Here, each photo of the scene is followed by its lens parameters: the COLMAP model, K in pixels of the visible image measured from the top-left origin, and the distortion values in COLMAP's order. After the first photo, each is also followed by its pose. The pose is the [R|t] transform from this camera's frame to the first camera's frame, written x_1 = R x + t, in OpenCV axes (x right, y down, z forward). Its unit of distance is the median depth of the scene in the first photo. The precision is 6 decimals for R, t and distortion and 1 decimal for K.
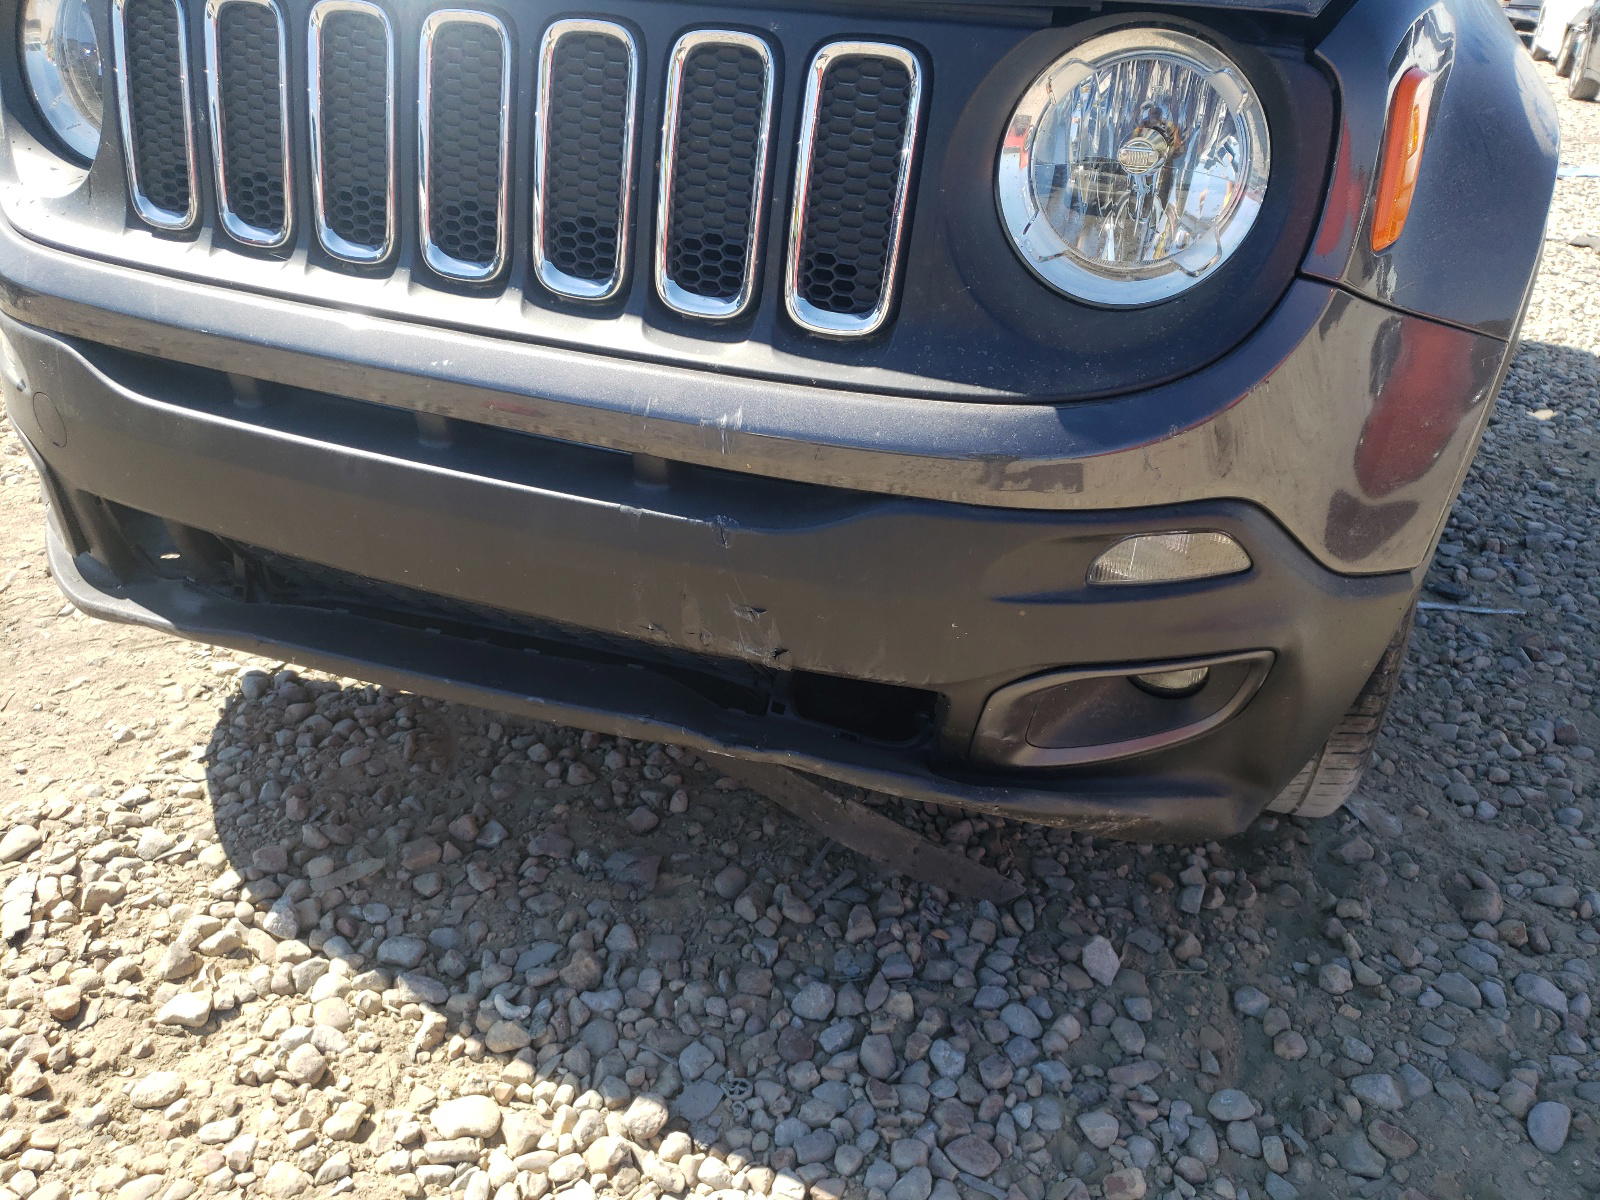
lens RADIAL K [[1246.4, 0, 802.1], [0, 1246.4, 587.5], [0, 0, 1]] dist [0.015243, -0.001366]
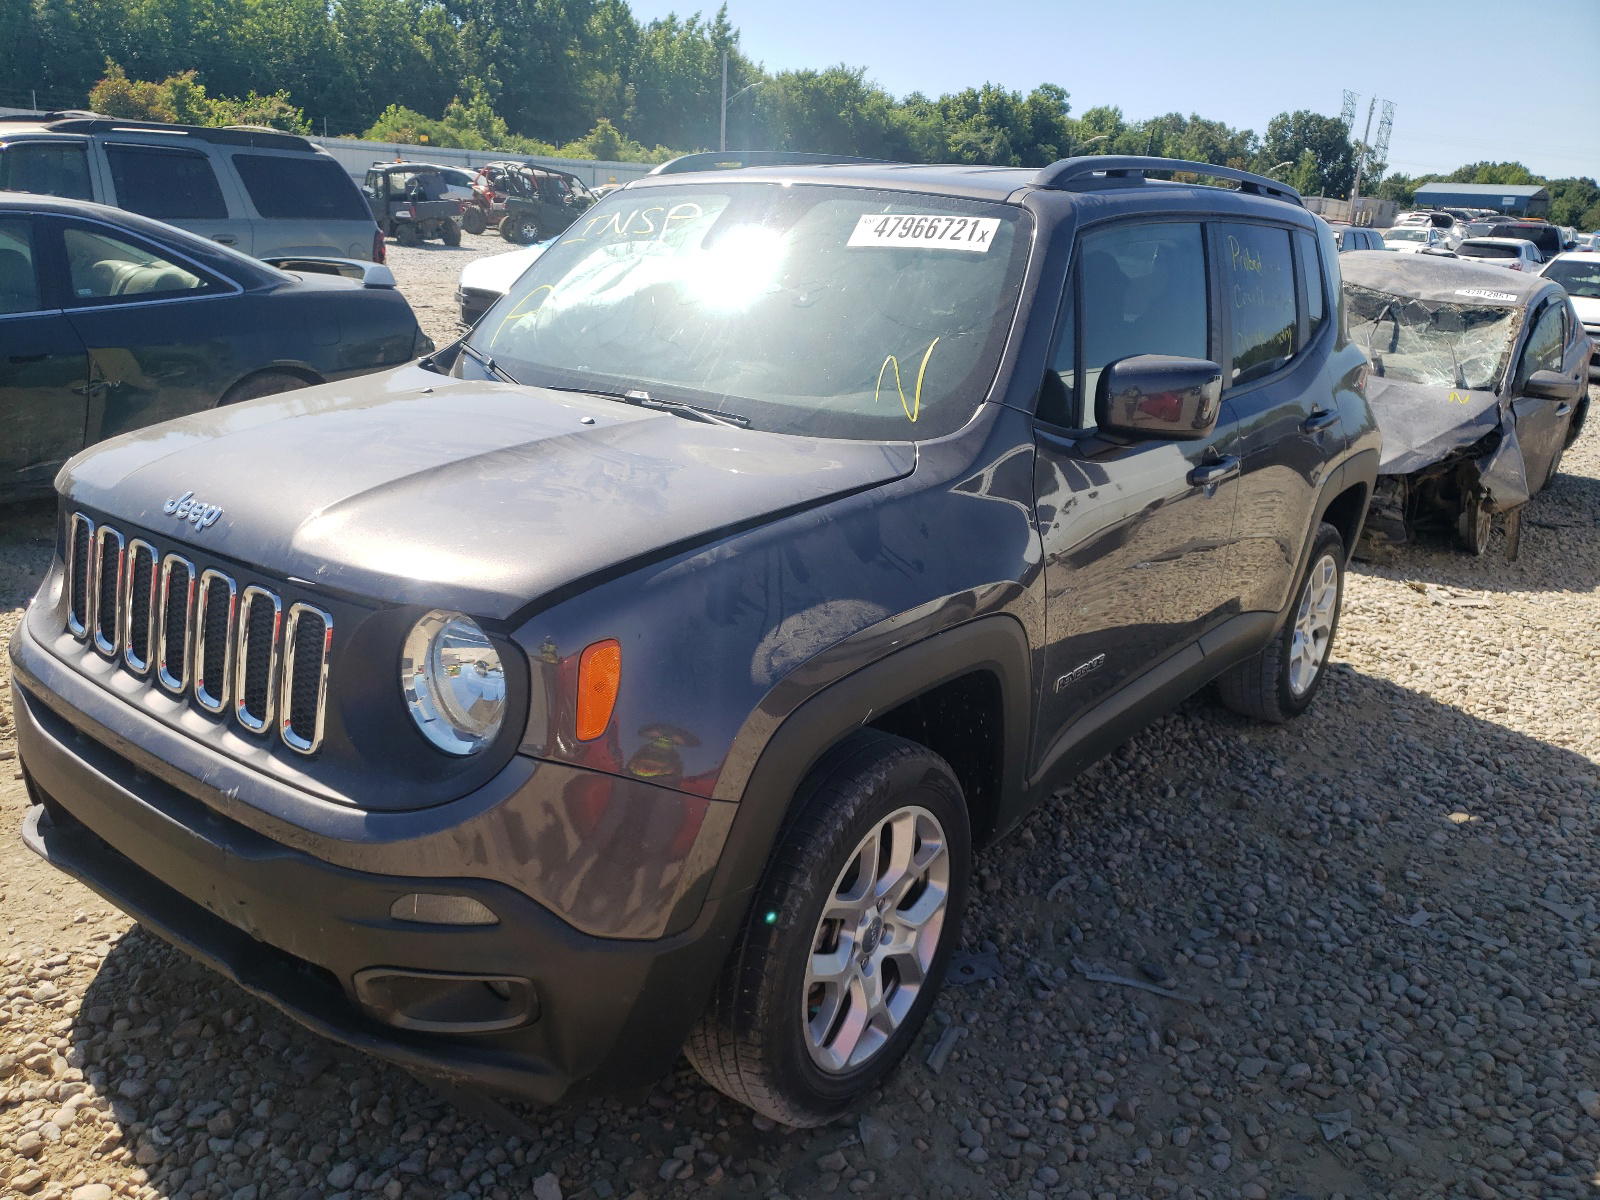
lens RADIAL K [[1246.4, 0, 792.4], [0, 1246.4, 606.4], [0, 0, 1]] dist [0.015243, -0.001366]
pose [[0.959752, 0.090580, -0.265839, 0.859826], [-0.139084, 0.975631, -0.169702, -0.149318], [0.243989, 0.199846, 0.948963, -0.413901]]
